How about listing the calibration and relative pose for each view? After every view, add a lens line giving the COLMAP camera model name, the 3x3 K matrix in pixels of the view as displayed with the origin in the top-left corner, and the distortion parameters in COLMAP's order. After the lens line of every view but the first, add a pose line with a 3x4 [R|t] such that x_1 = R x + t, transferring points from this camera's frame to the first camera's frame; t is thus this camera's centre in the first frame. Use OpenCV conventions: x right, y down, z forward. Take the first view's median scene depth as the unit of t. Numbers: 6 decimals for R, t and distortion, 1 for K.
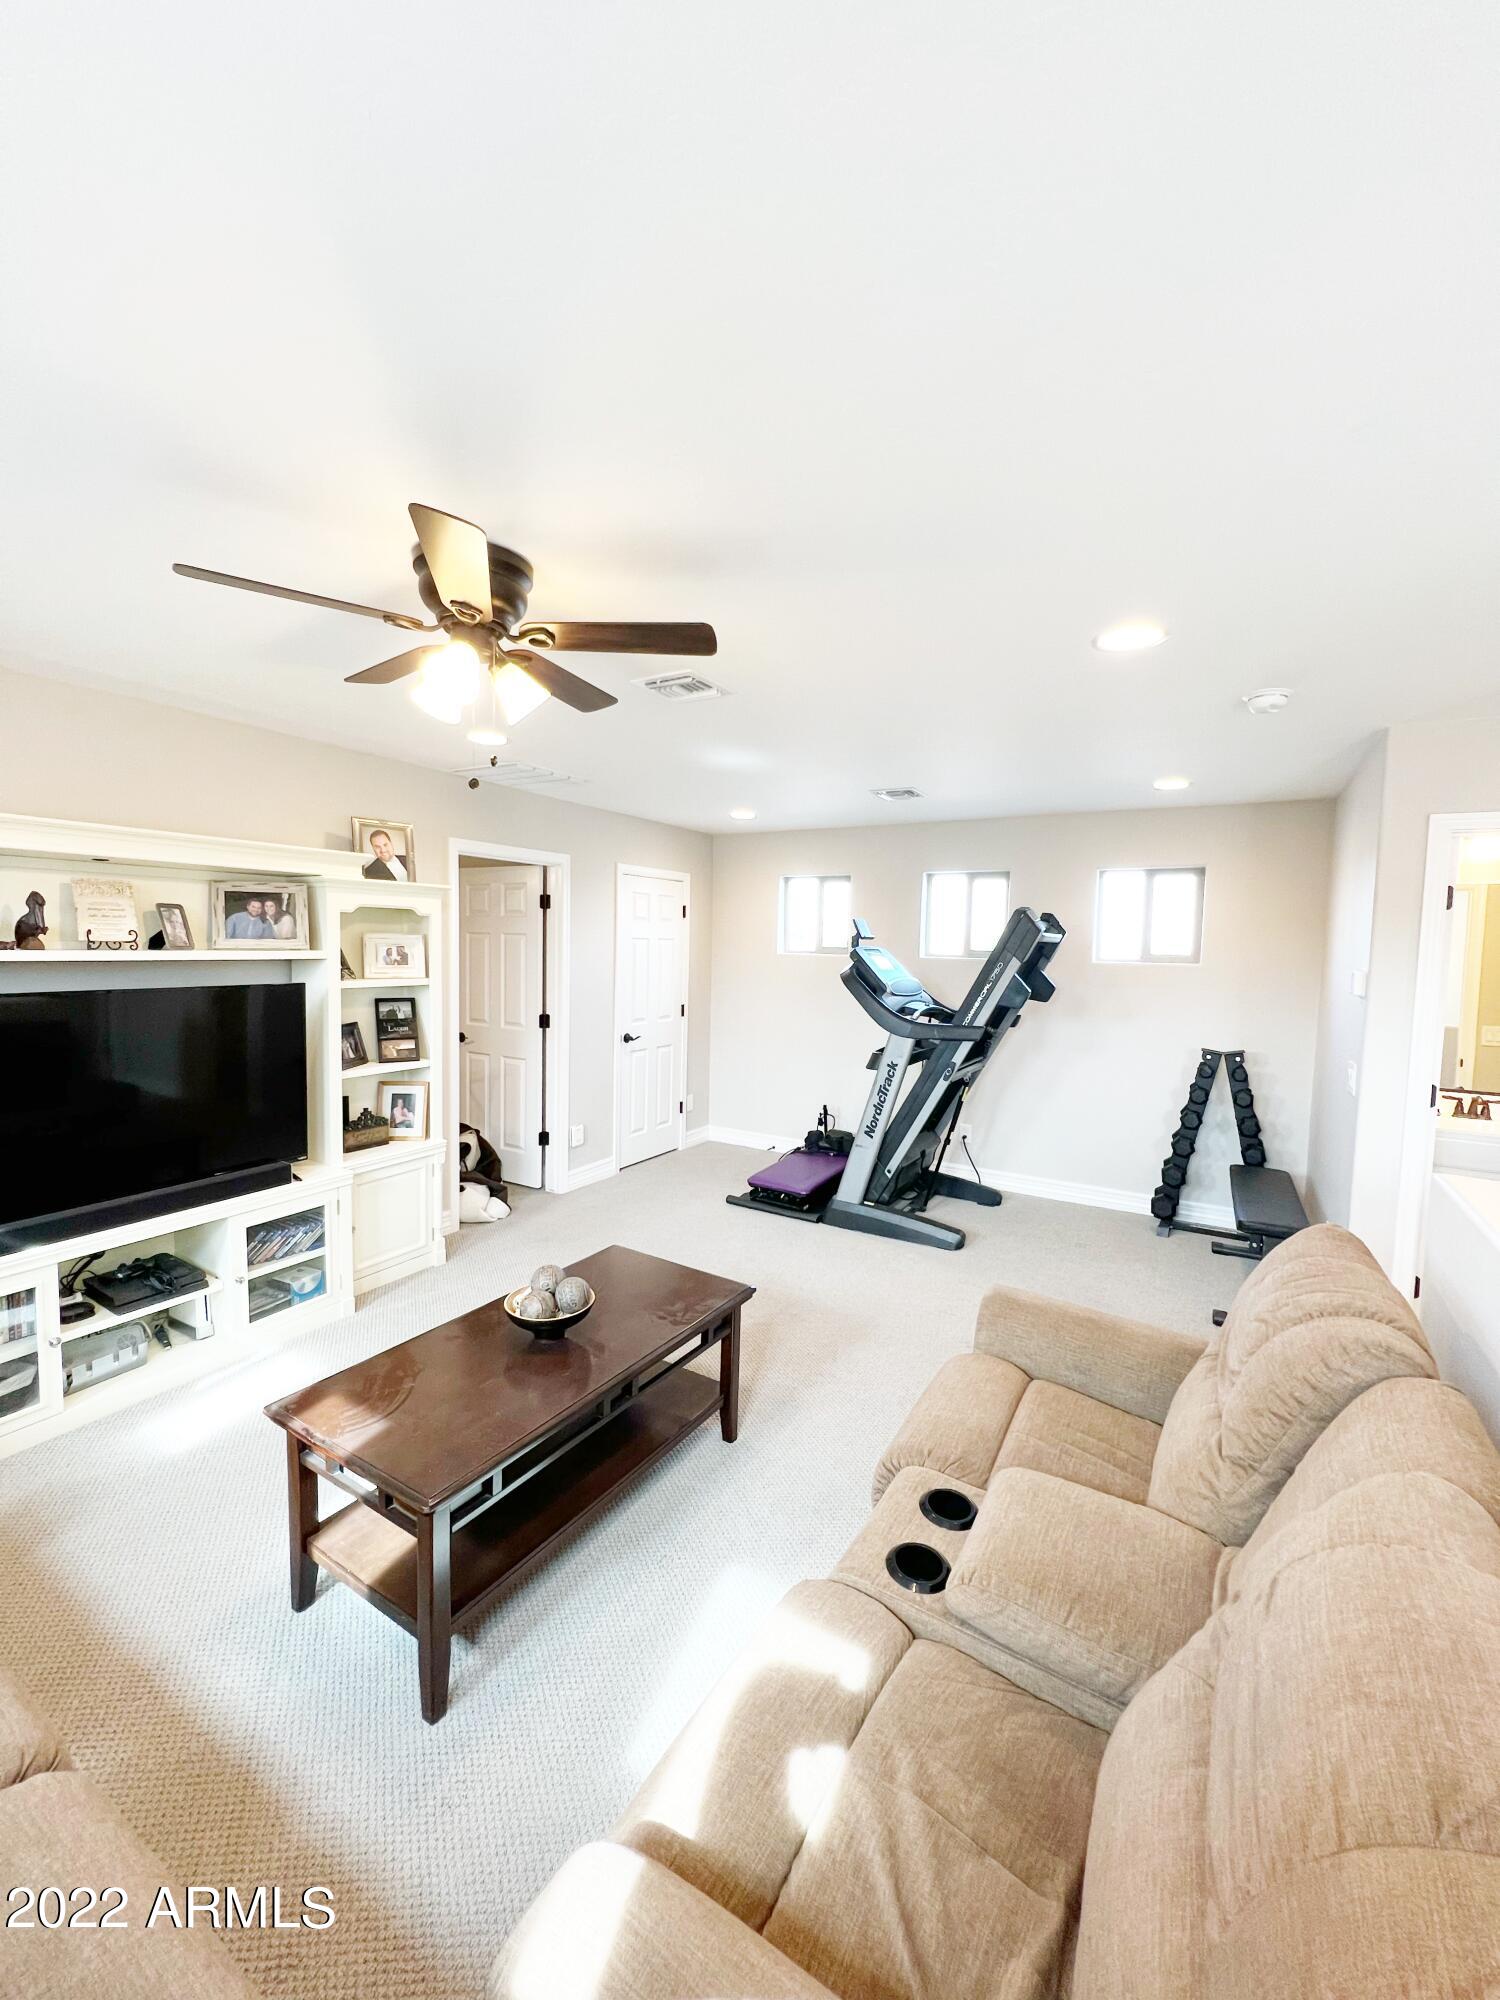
lens RADIAL K [[799.9, 0, 750.3], [0, 799.9, 997.0], [0, 0, 1]] dist [-0.004229, -0.000289]
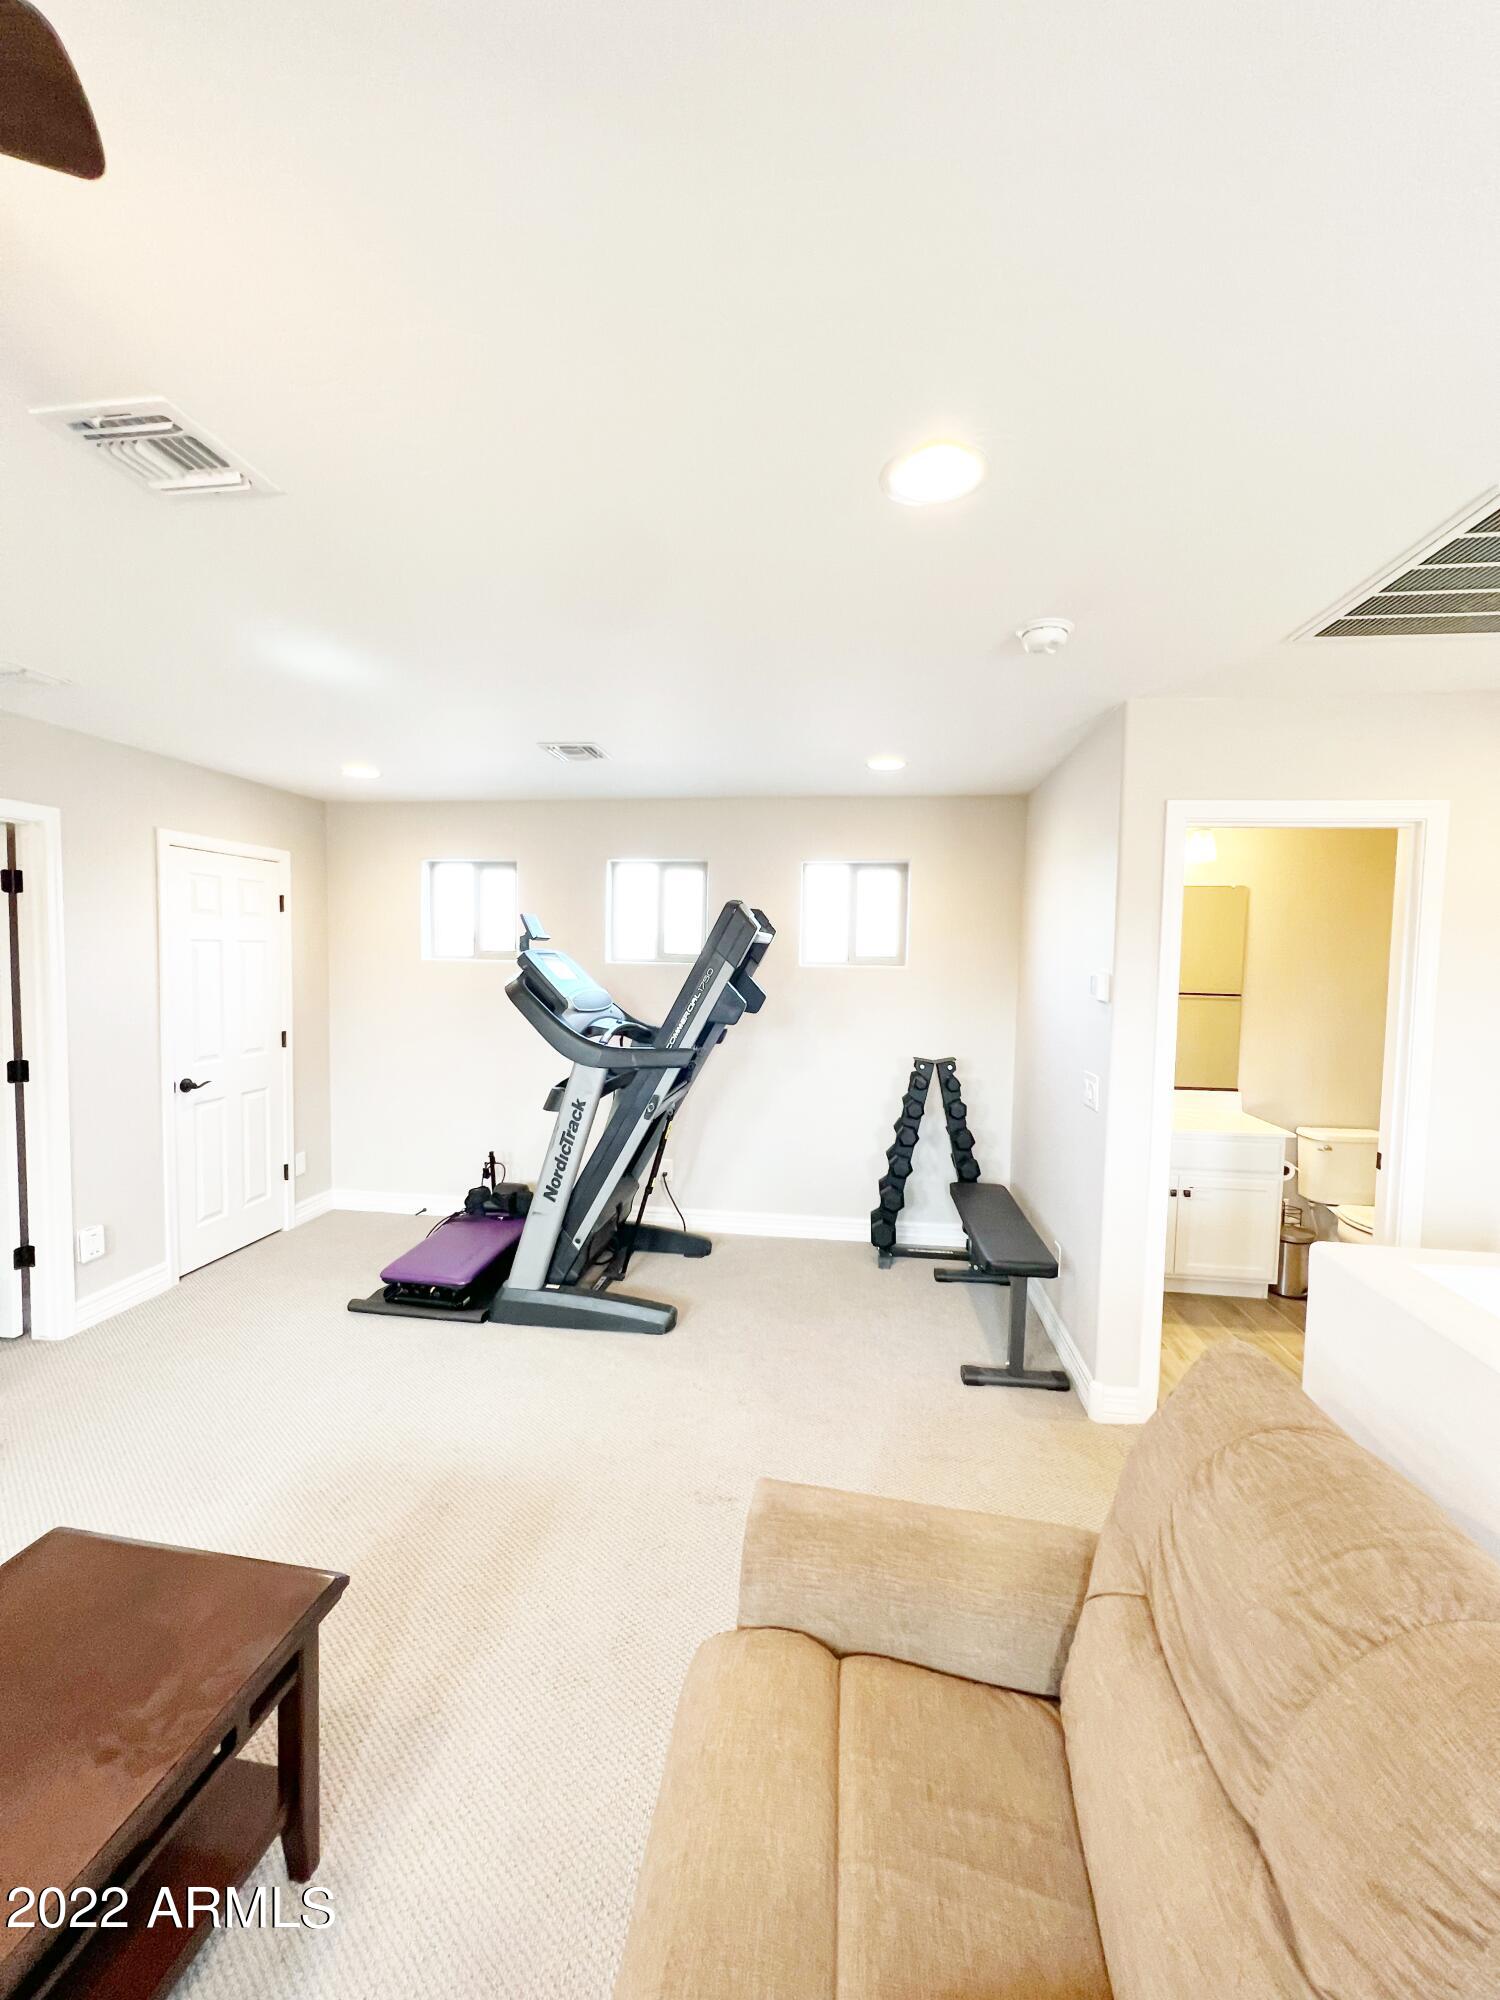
lens RADIAL K [[799.9, 0, 751.0], [0, 799.9, 993.1], [0, 0, 1]] dist [-0.004229, -0.000289]
pose [[0.920669, -0.026685, 0.389431, 0.032650], [0.030546, 0.999526, -0.003724, -0.012196], [-0.389147, 0.015324, 0.921048, 0.215431]]
